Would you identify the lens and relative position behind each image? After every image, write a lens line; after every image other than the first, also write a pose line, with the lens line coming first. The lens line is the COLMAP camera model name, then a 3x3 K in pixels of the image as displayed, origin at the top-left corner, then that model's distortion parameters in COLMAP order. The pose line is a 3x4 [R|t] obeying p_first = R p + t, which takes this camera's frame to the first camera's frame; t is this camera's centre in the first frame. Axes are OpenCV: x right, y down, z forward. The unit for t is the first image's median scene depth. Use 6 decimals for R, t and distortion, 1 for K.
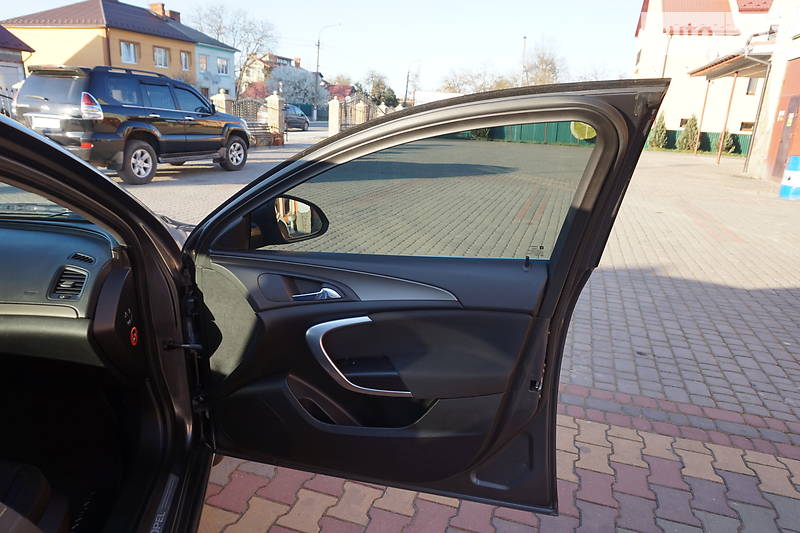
lens RADIAL K [[541.0, 0, 393.3], [0, 541.0, 263.0], [0, 0, 1]] dist [-0.040199, 0.030222]
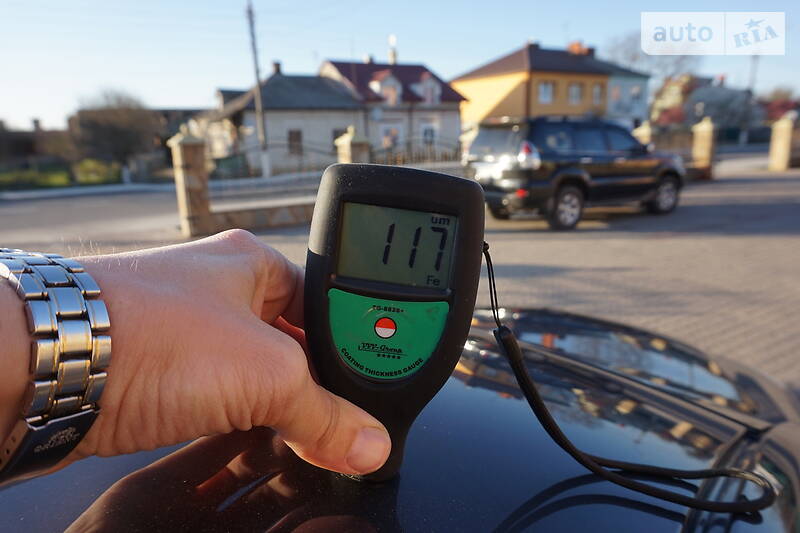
lens RADIAL K [[541.0, 0, 395.1], [0, 541.0, 268.3], [0, 0, 1]] dist [-0.040199, 0.030222]
pose [[0.766667, 0.079456, -0.637109, -0.016707], [-0.106638, 0.994289, -0.004322, -0.008737], [0.633127, 0.071254, 0.770761, 0.010451]]
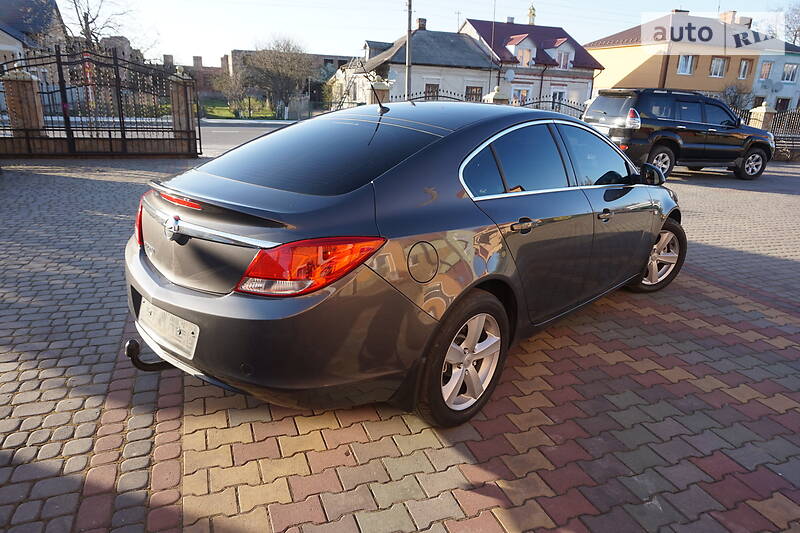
lens RADIAL K [[541.0, 0, 397.5], [0, 541.0, 255.1], [0, 0, 1]] dist [-0.040199, 0.030222]
pose [[0.614785, 0.205642, -0.761413, 0.033173], [-0.226303, 0.970810, 0.079473, 0.013294], [0.755530, 0.123451, 0.643377, -0.054560]]
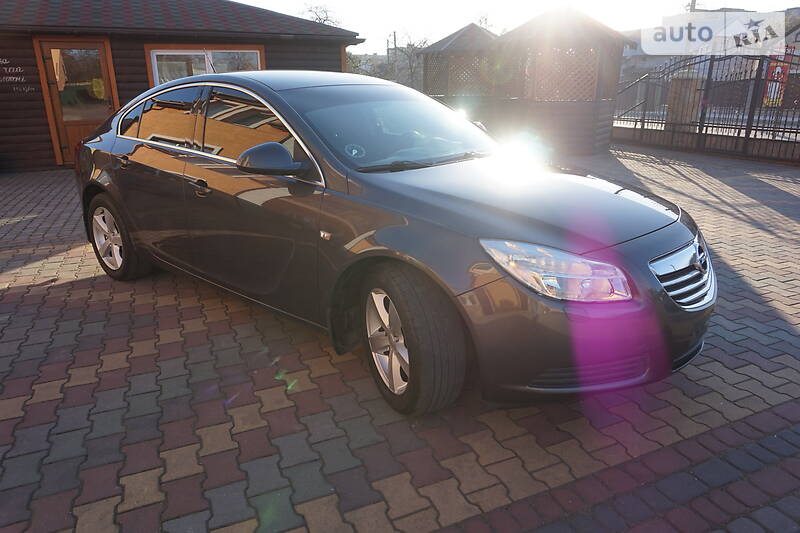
lens RADIAL K [[541.0, 0, 395.2], [0, 541.0, 262.1], [0, 0, 1]] dist [-0.040199, 0.030222]
pose [[-0.747906, 0.168137, -0.642157, 0.018274], [-0.205433, 0.861269, 0.464771, -0.022313], [0.631215, 0.479526, -0.609608, 0.081610]]
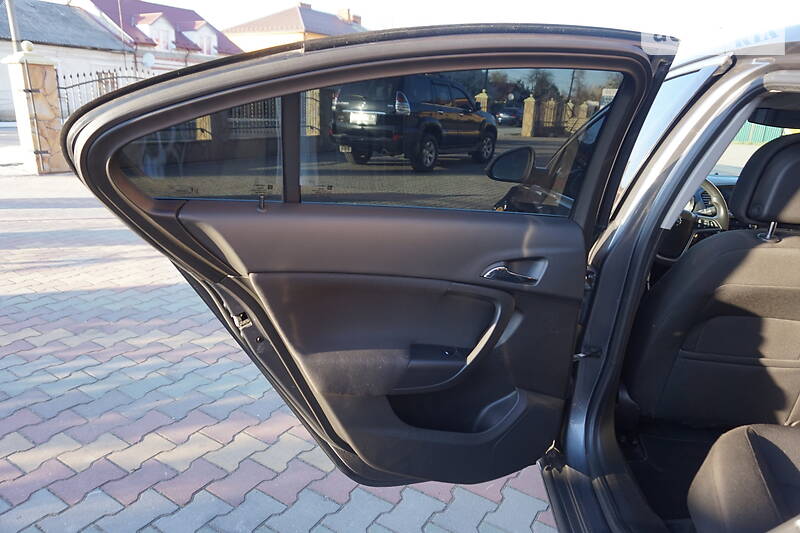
lens RADIAL K [[541.0, 0, 396.0], [0, 541.0, 260.2], [0, 0, 1]] dist [-0.040199, 0.030222]
pose [[0.967358, 0.067160, -0.244351, -0.051761], [-0.067219, 0.997705, 0.008107, 0.007733], [0.244335, 0.008583, 0.969653, -0.028048]]
